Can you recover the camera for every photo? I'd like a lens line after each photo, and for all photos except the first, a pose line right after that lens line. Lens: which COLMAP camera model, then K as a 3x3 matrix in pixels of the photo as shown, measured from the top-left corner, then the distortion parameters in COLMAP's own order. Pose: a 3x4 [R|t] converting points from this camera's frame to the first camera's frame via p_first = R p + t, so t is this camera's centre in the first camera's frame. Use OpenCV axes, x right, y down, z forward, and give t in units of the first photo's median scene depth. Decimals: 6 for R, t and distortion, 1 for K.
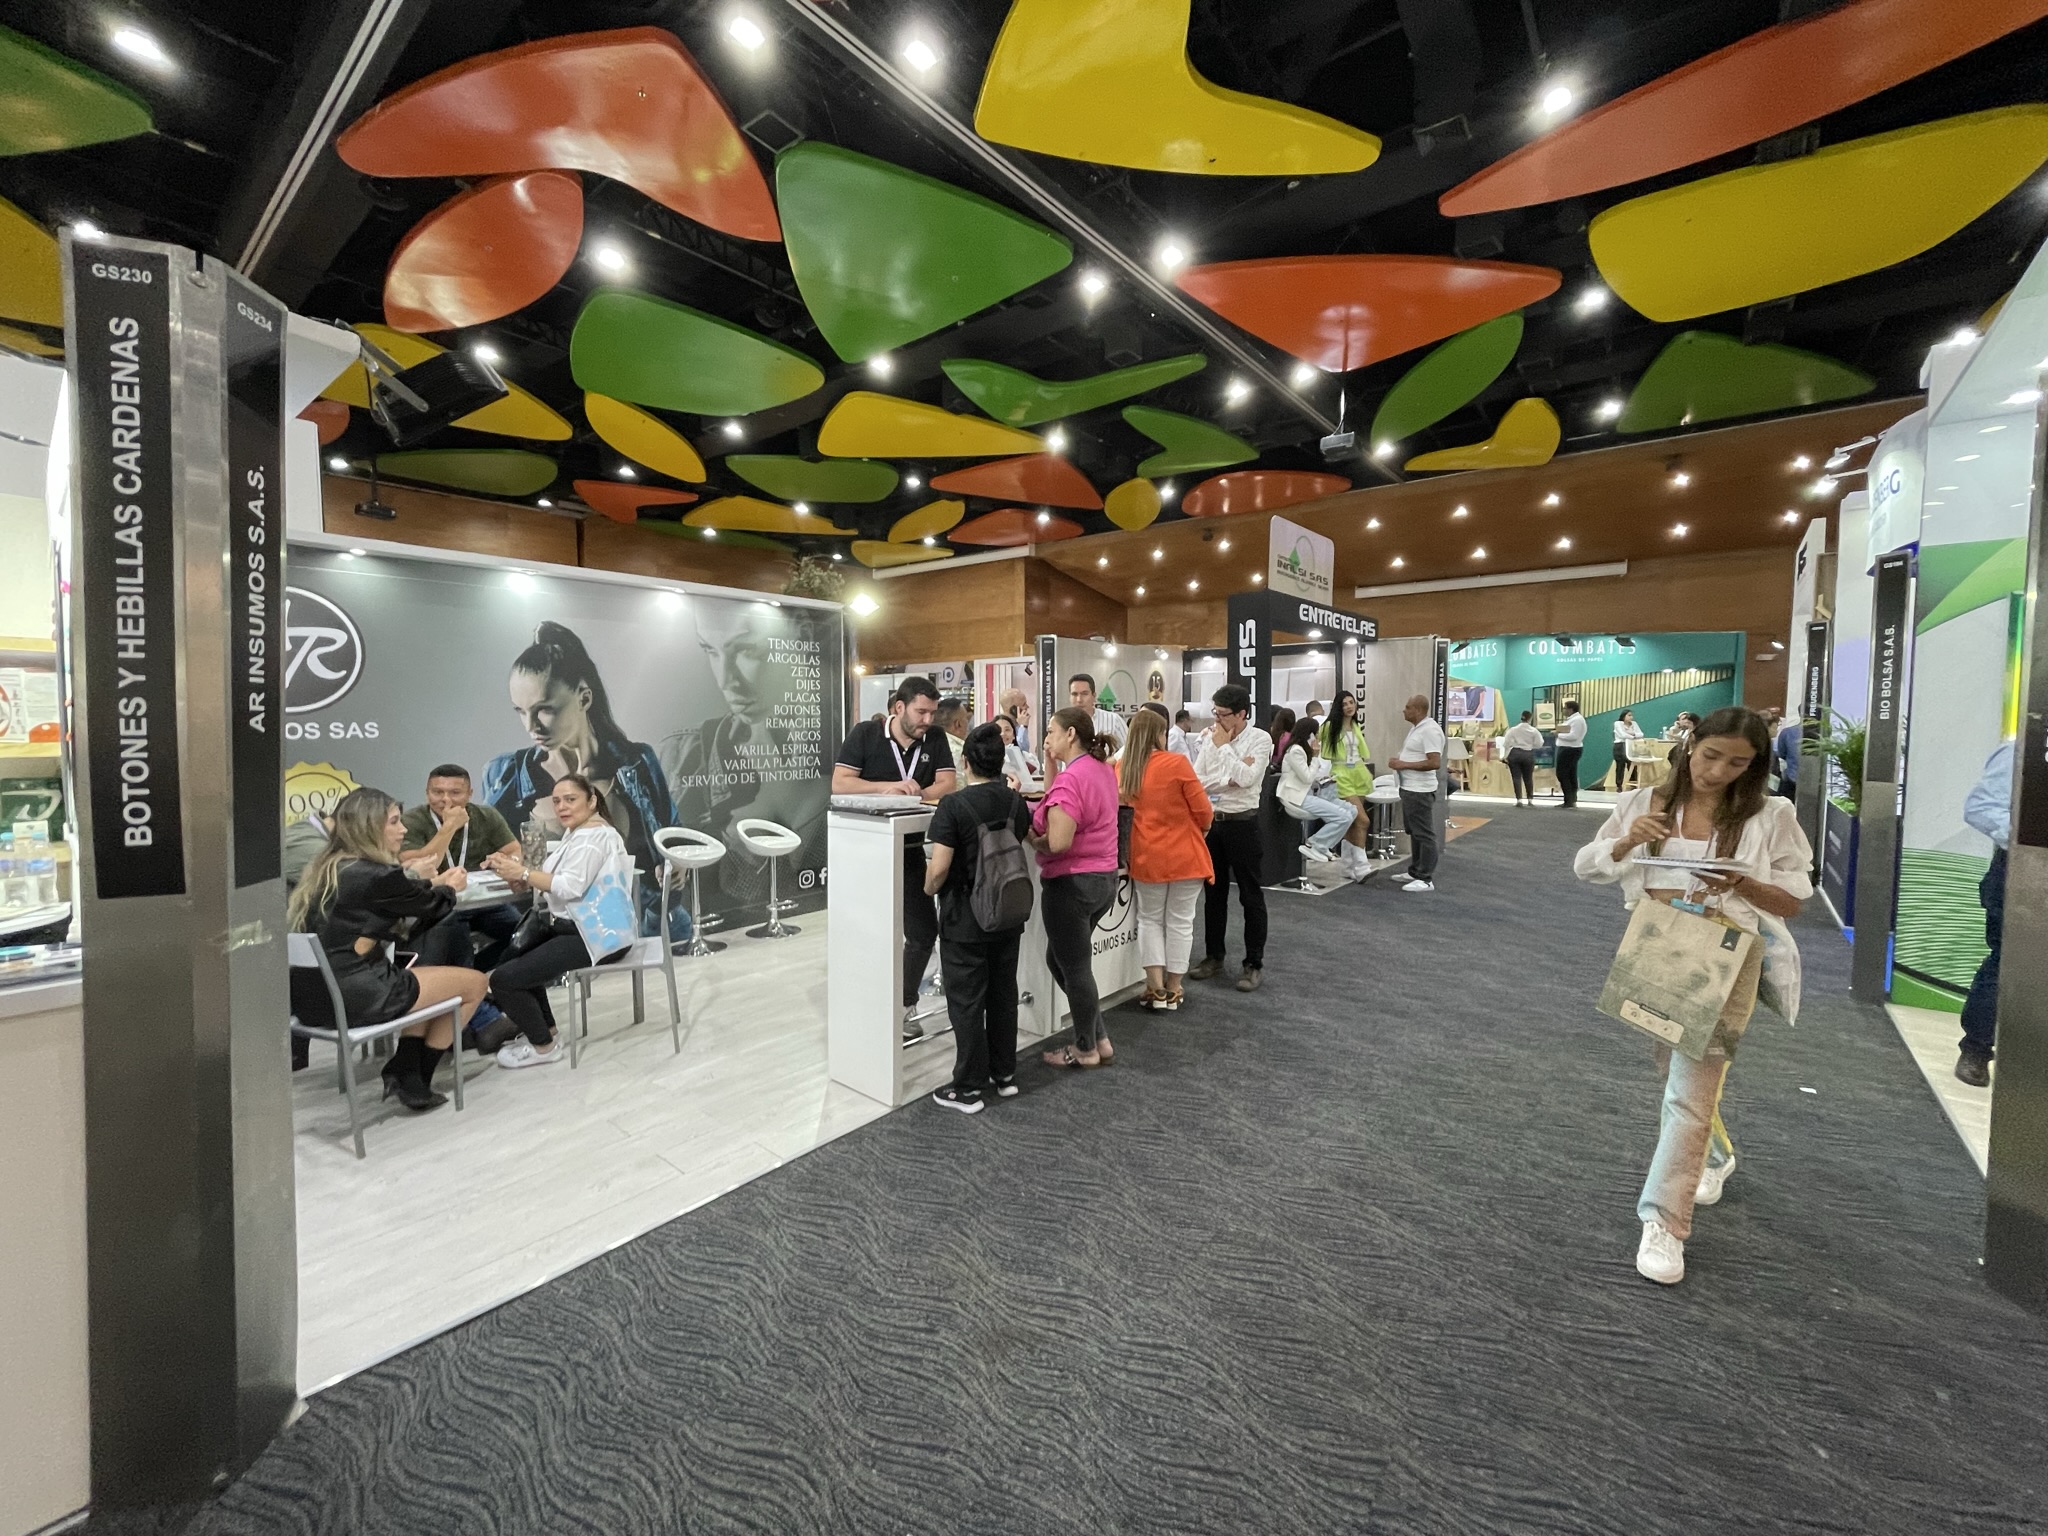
lens RADIAL K [[827.0, 0, 1034.5], [0, 827.0, 761.6], [0, 0, 1]] dist [-0.001768, -0.000940]
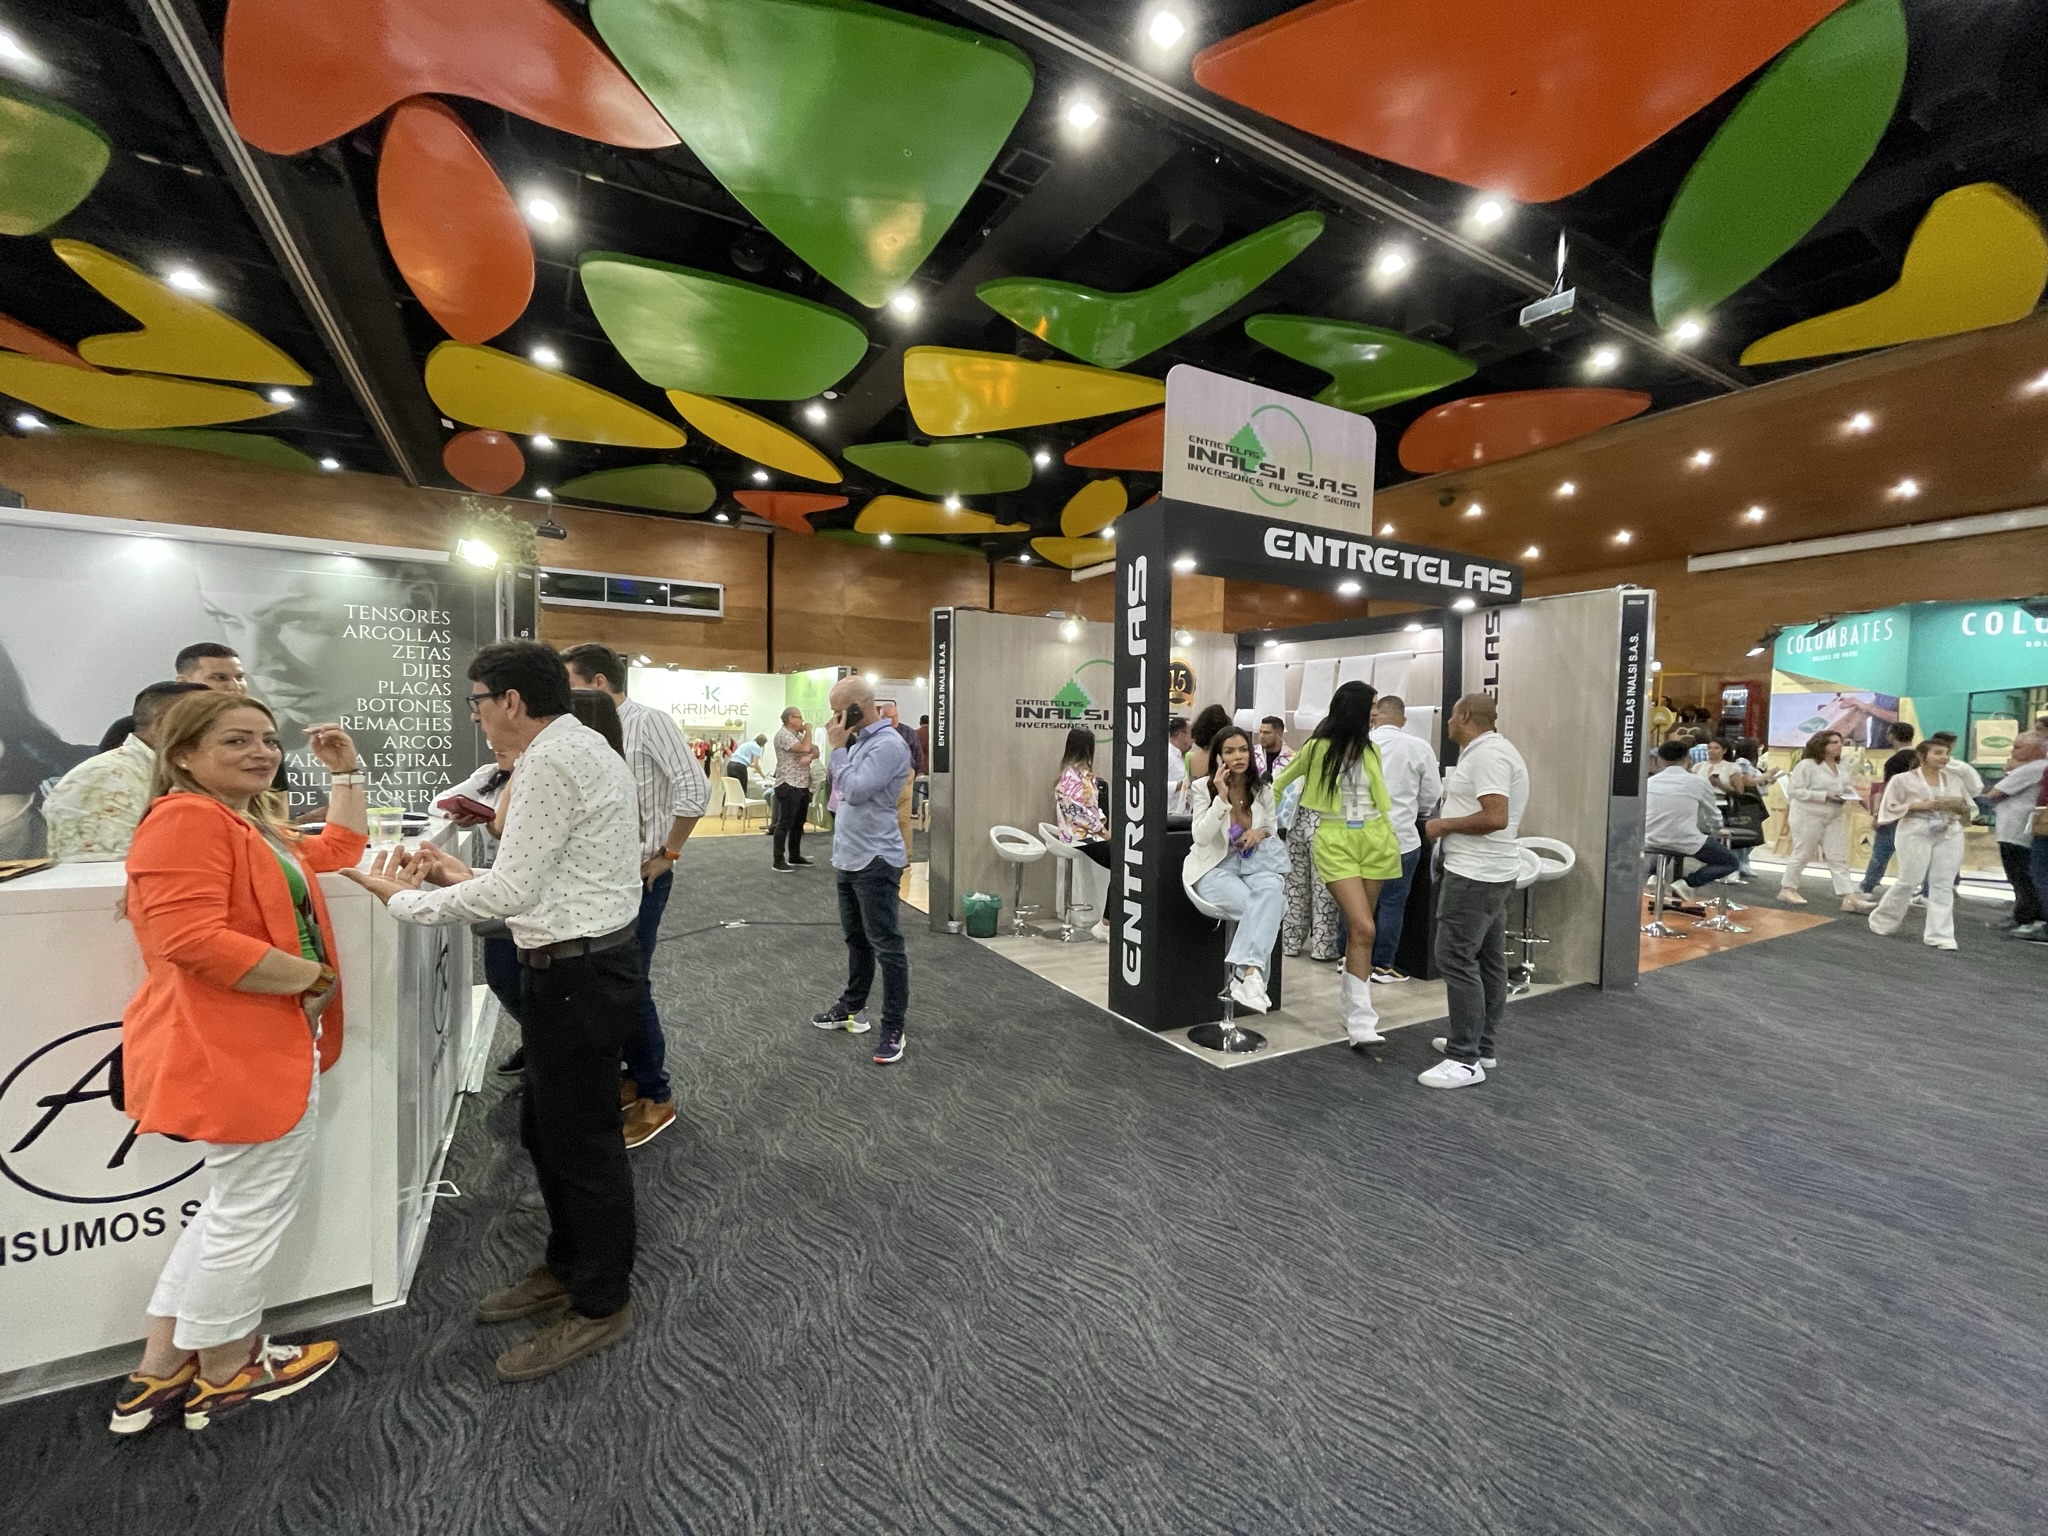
lens RADIAL K [[827.0, 0, 1014.3], [0, 827.0, 766.8], [0, 0, 1]] dist [-0.001768, -0.000940]
pose [[0.930097, 0.033712, -0.365763, 0.229784], [-0.037108, 0.999309, -0.002257, -0.013357], [0.365434, 0.015672, 0.930705, 0.259125]]
